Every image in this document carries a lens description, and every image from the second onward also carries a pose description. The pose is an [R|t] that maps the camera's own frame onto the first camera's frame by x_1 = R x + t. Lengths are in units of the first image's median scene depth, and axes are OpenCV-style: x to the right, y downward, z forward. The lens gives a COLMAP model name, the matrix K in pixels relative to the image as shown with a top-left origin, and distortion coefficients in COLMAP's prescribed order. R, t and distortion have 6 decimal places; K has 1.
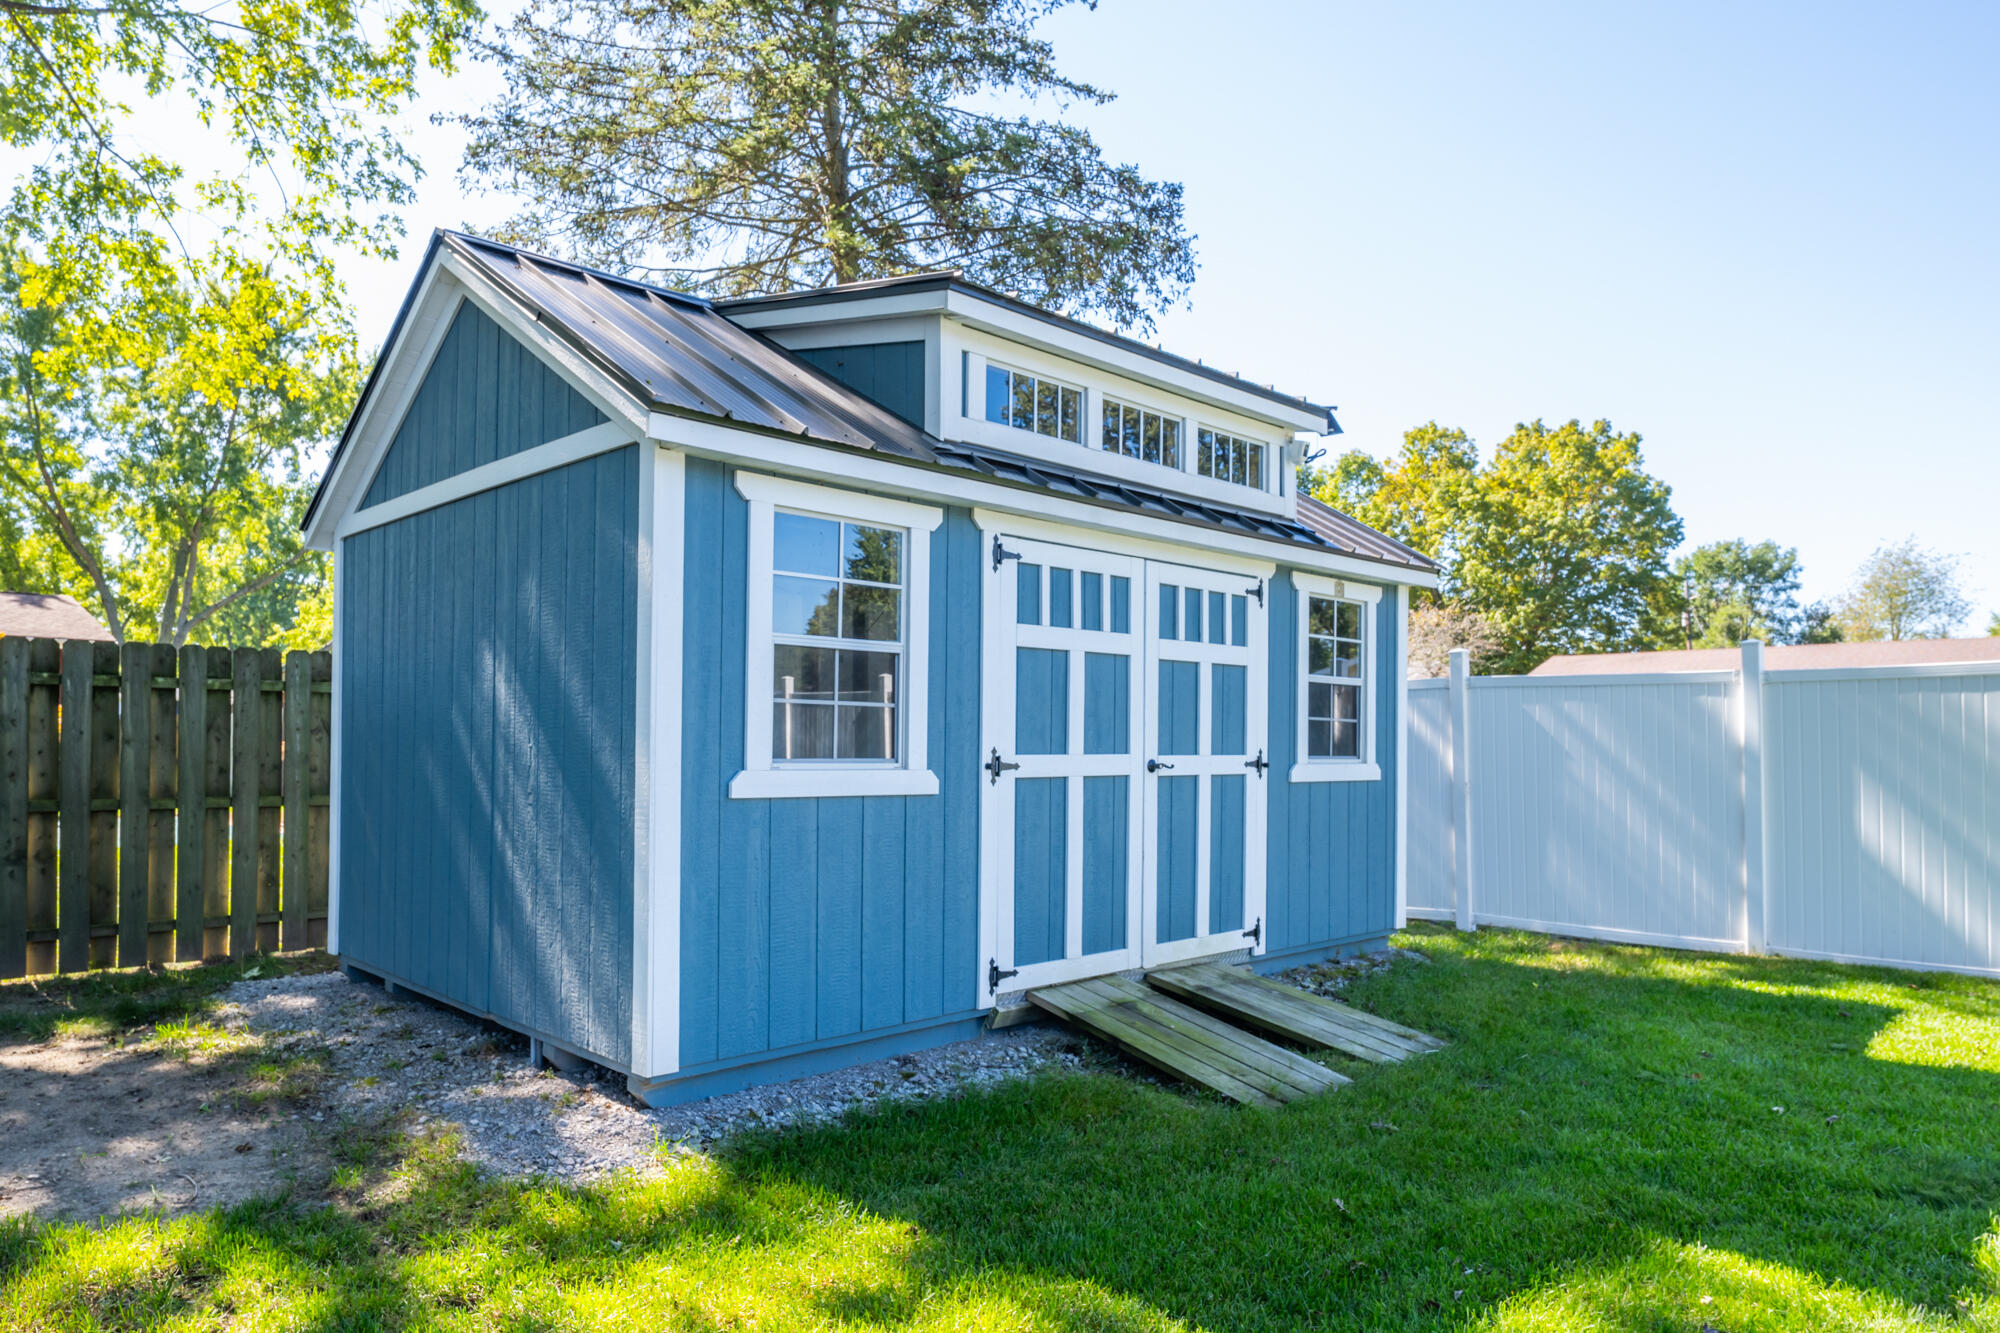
lens RADIAL K [[1246.6, 0, 959.3], [0, 1246.6, 722.4], [0, 0, 1]] dist [-0.001522, -0.000387]
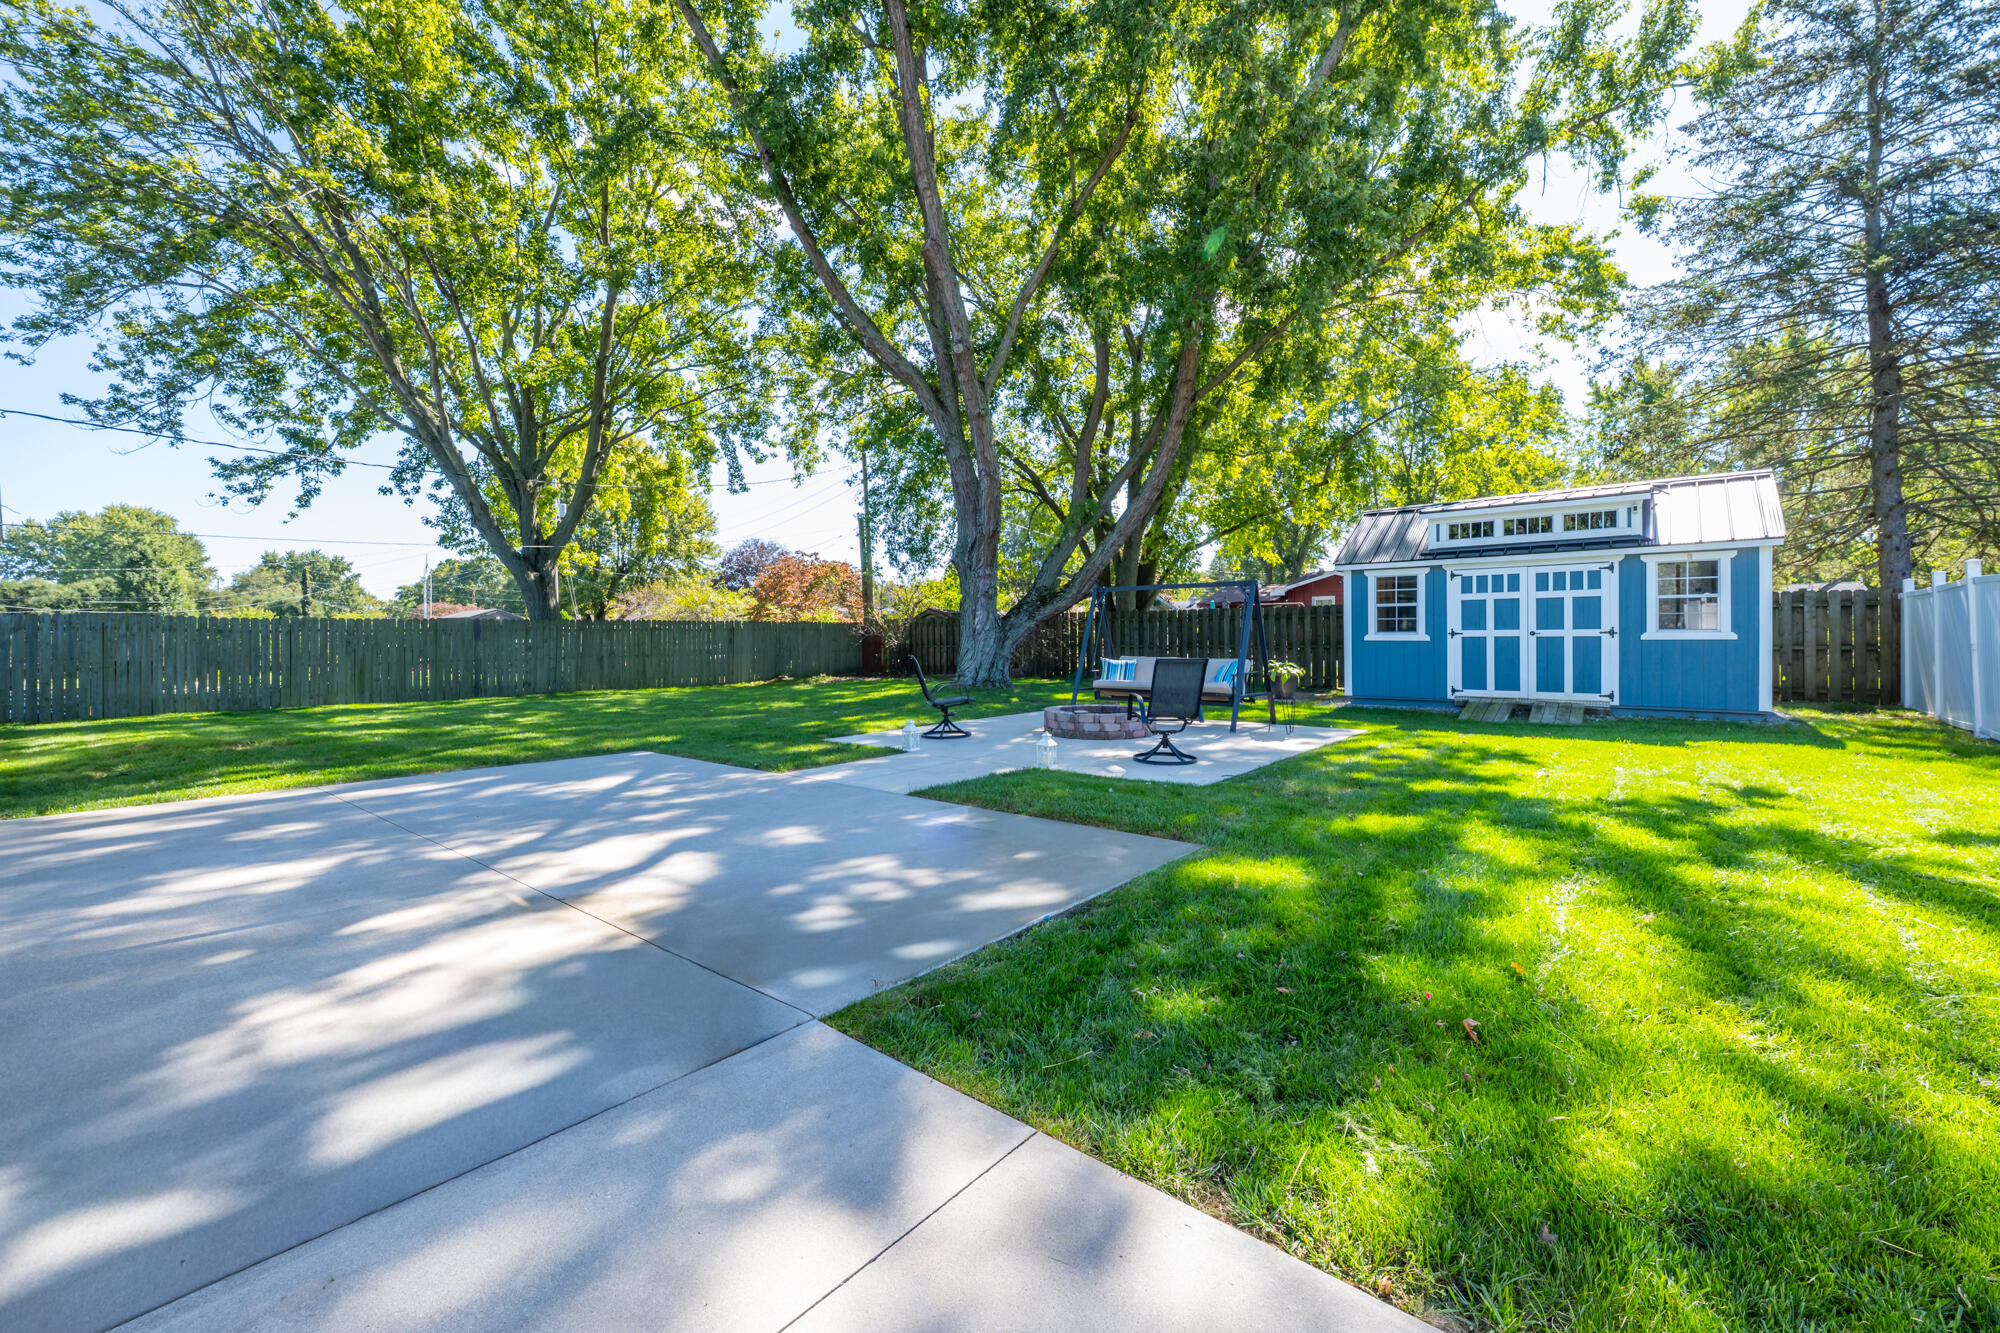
lens RADIAL K [[805.7, 0, 988.0], [0, 805.7, 649.5], [0, 0, 1]] dist [0.001211, -0.000283]
pose [[0.108685, 0.008239, -0.994042, 1.957413], [0.026730, 0.999580, 0.011208, 0.016405], [0.993717, -0.027789, 0.108419, -0.545041]]
